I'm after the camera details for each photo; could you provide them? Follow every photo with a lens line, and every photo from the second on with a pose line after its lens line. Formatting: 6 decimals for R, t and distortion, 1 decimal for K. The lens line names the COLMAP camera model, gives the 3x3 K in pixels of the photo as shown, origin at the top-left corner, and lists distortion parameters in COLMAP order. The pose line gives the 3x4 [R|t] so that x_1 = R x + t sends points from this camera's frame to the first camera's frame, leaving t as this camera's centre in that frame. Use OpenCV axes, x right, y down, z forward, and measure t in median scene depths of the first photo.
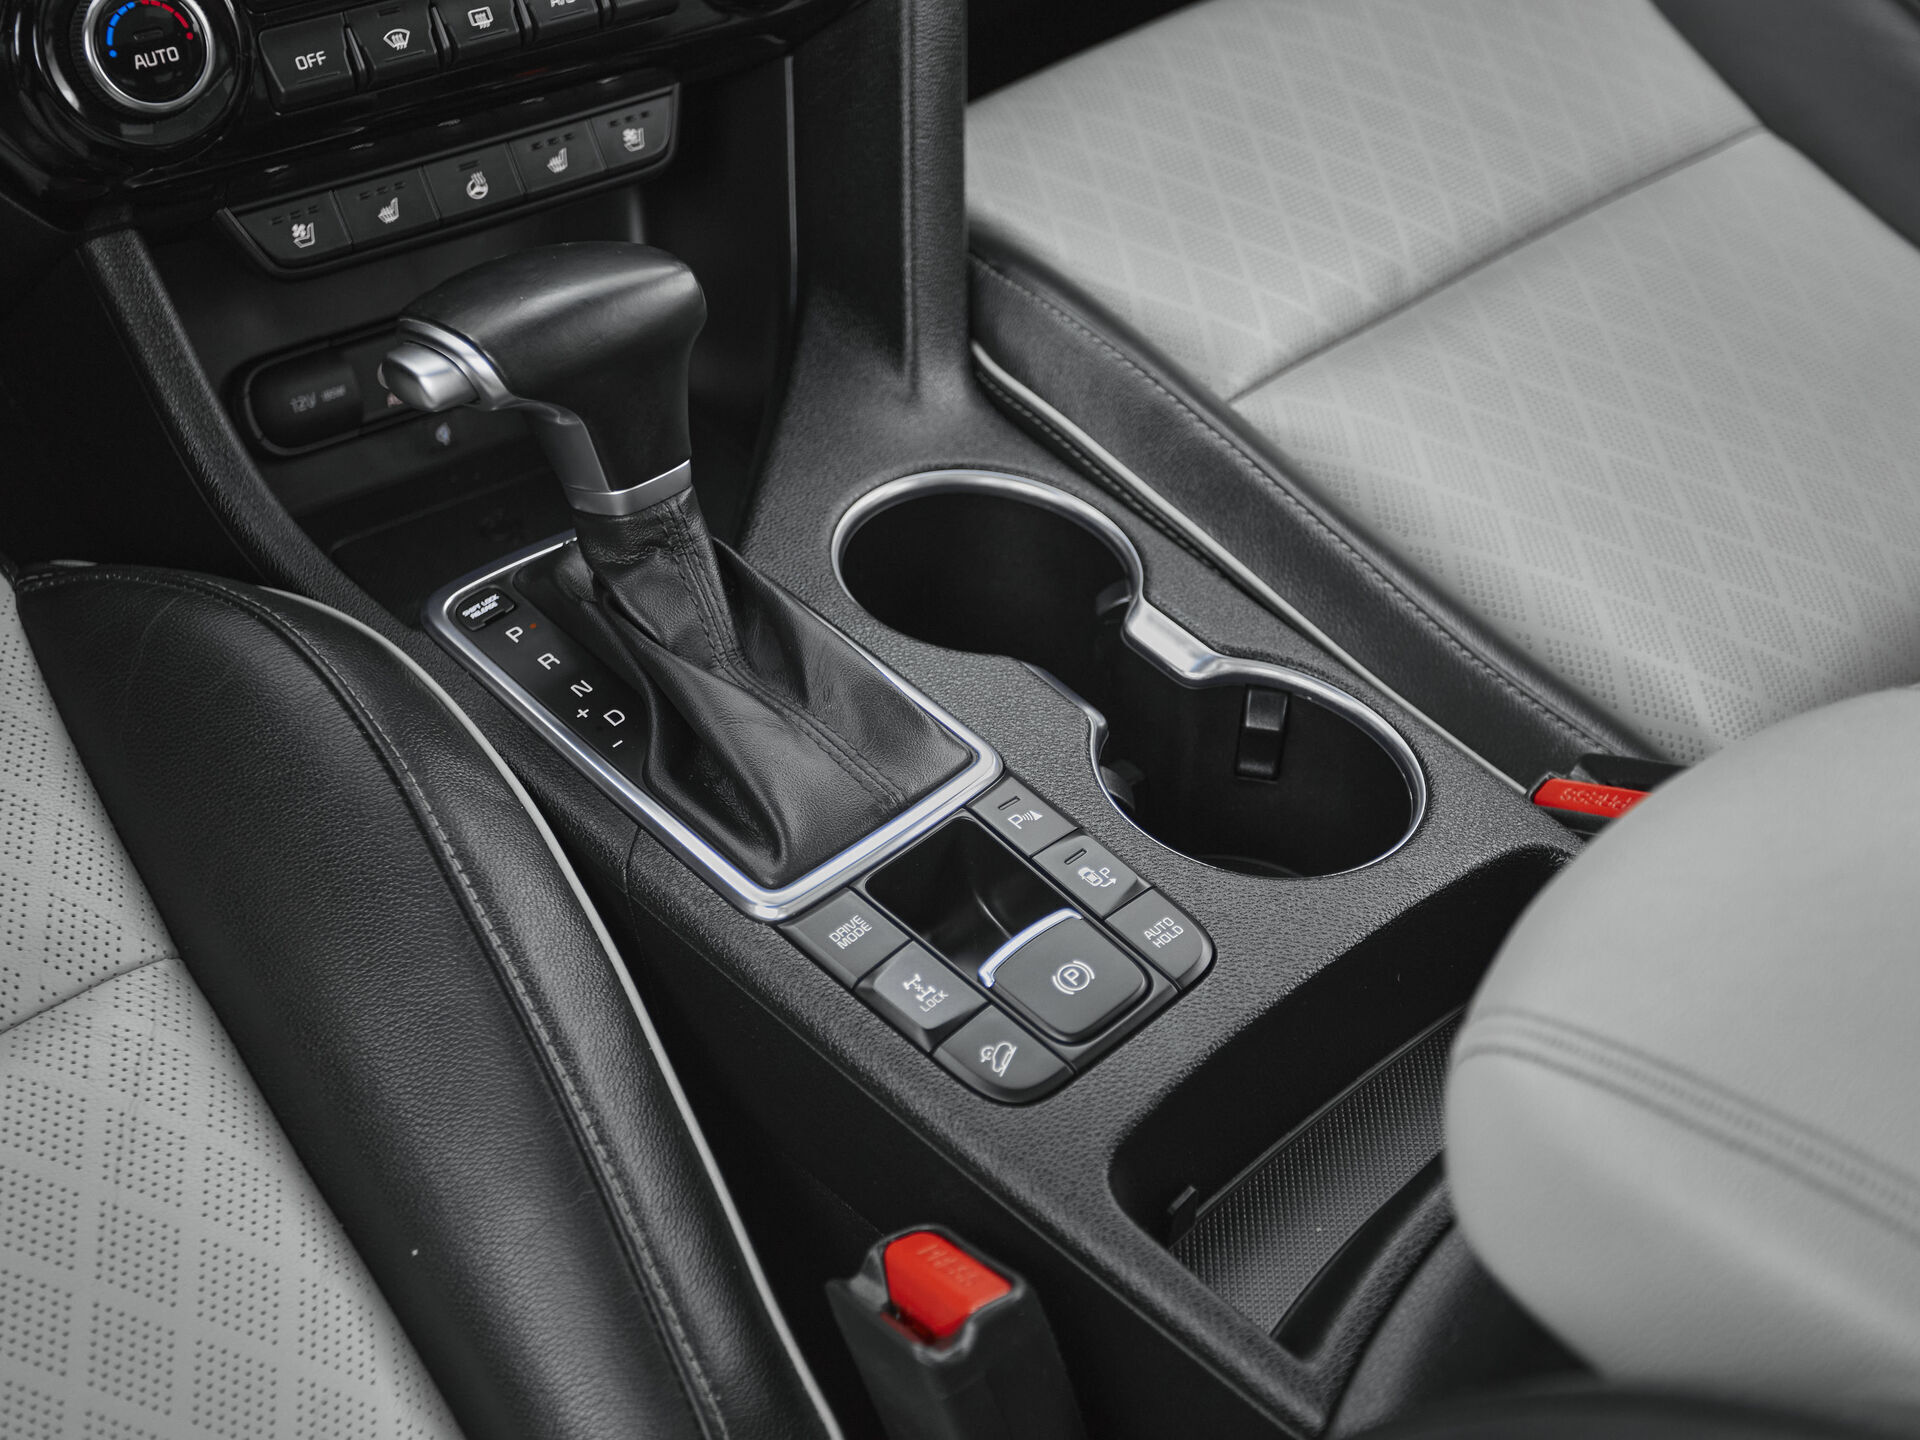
lens RADIAL K [[2198.4, 0, 960.0], [0, 2198.4, 720.0], [0, 0, 1]] dist [0.034315, -0.016484]
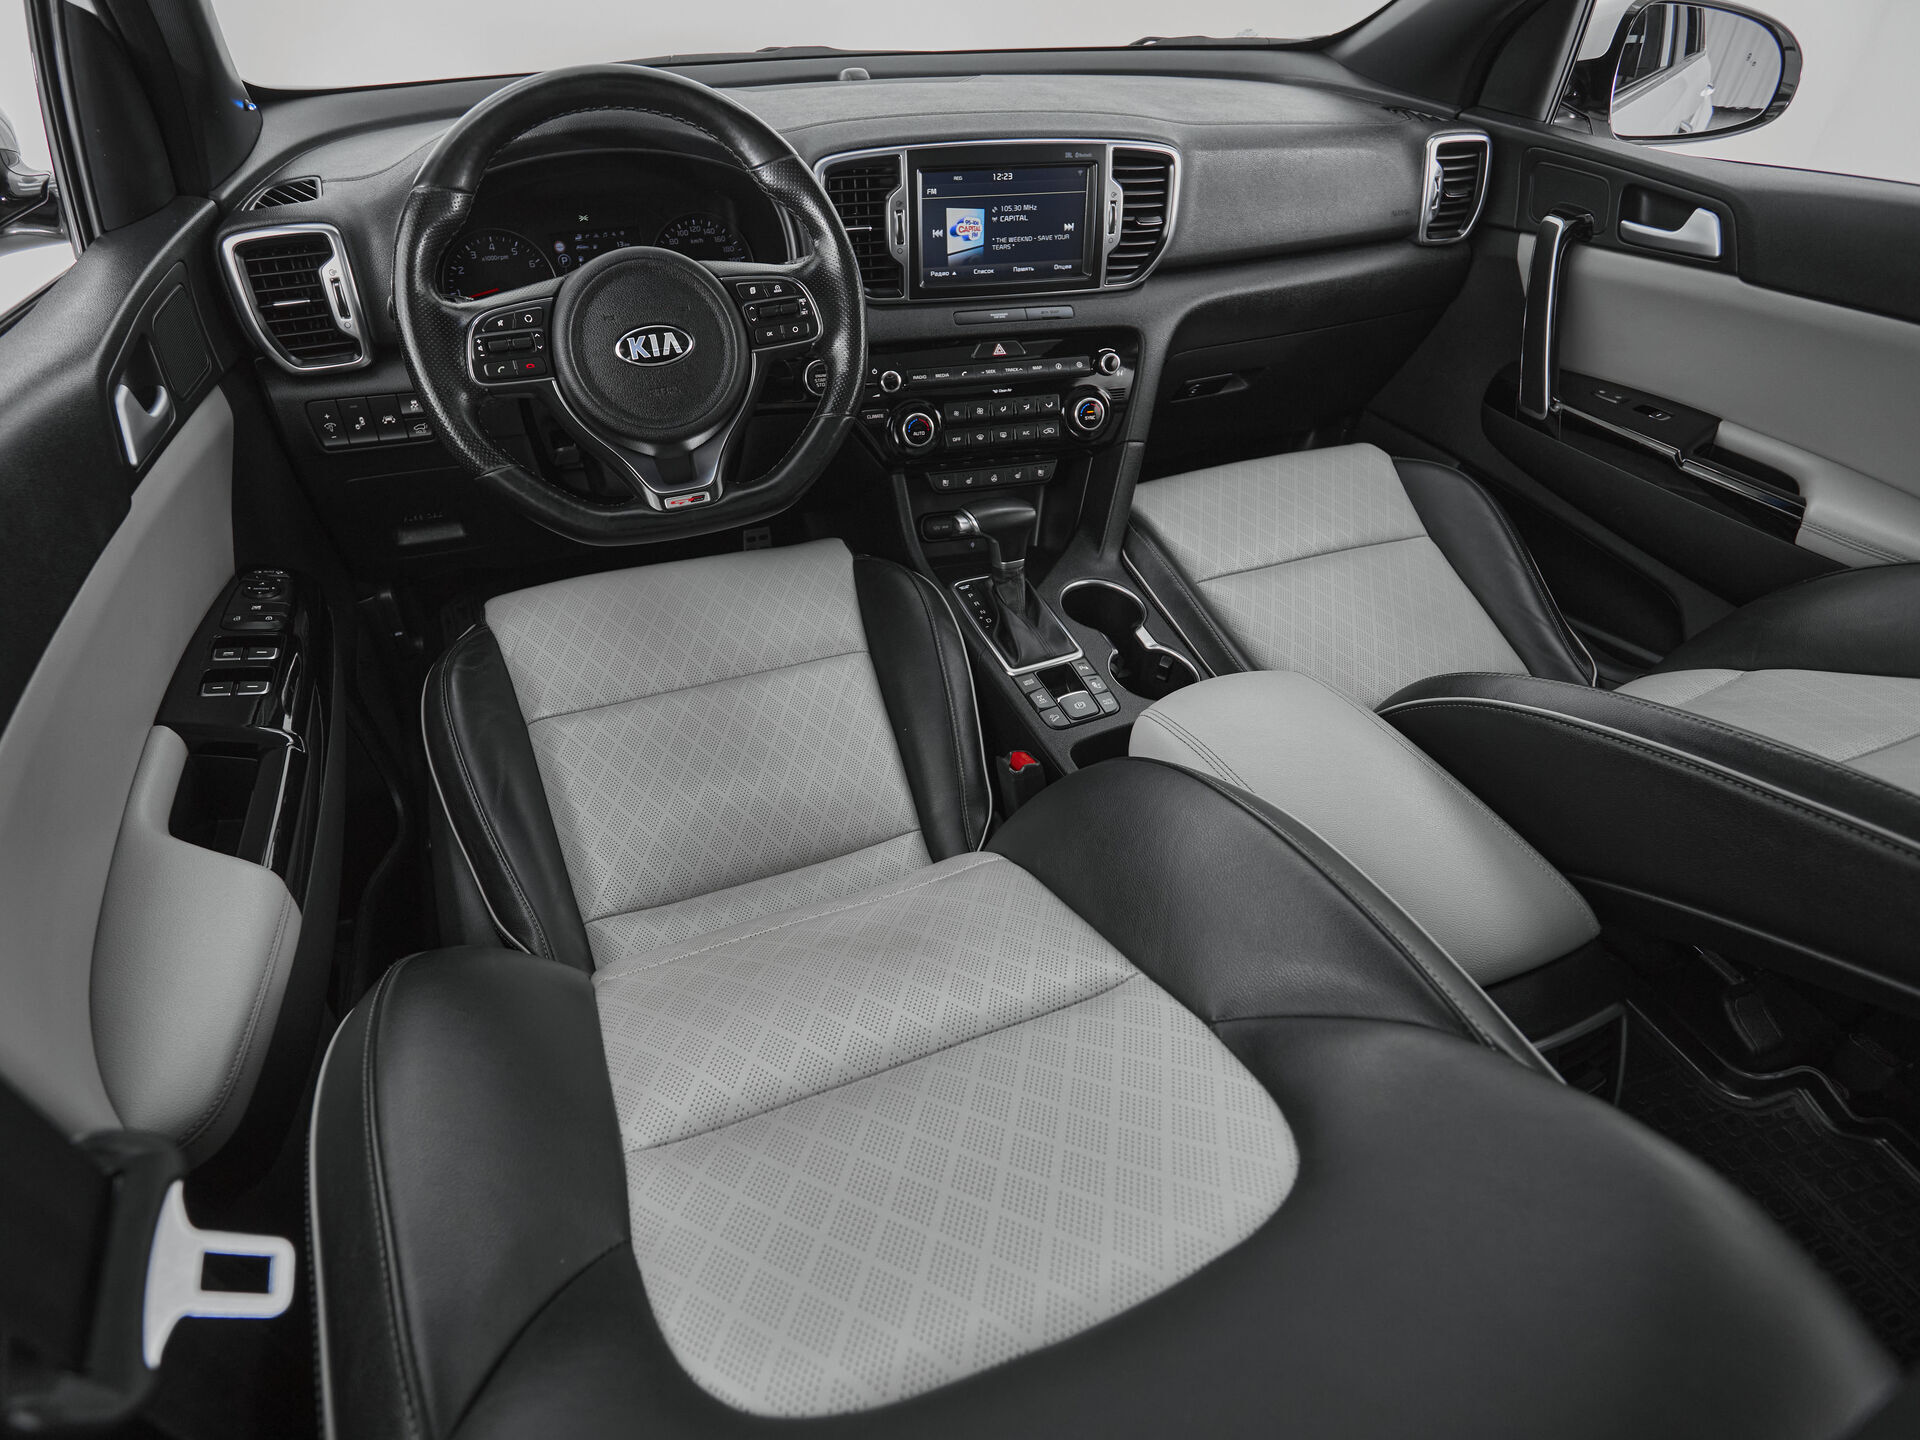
lens RADIAL K [[1019.5, 0, 960.0], [0, 1019.5, 720.0], [0, 0, 1]] dist [-0.001836, -0.000251]
pose [[0.939006, 0.237156, -0.249047, 0.268934], [-0.239475, 0.970666, 0.021403, 0.135733], [0.246817, 0.039543, 0.968255, -0.694901]]
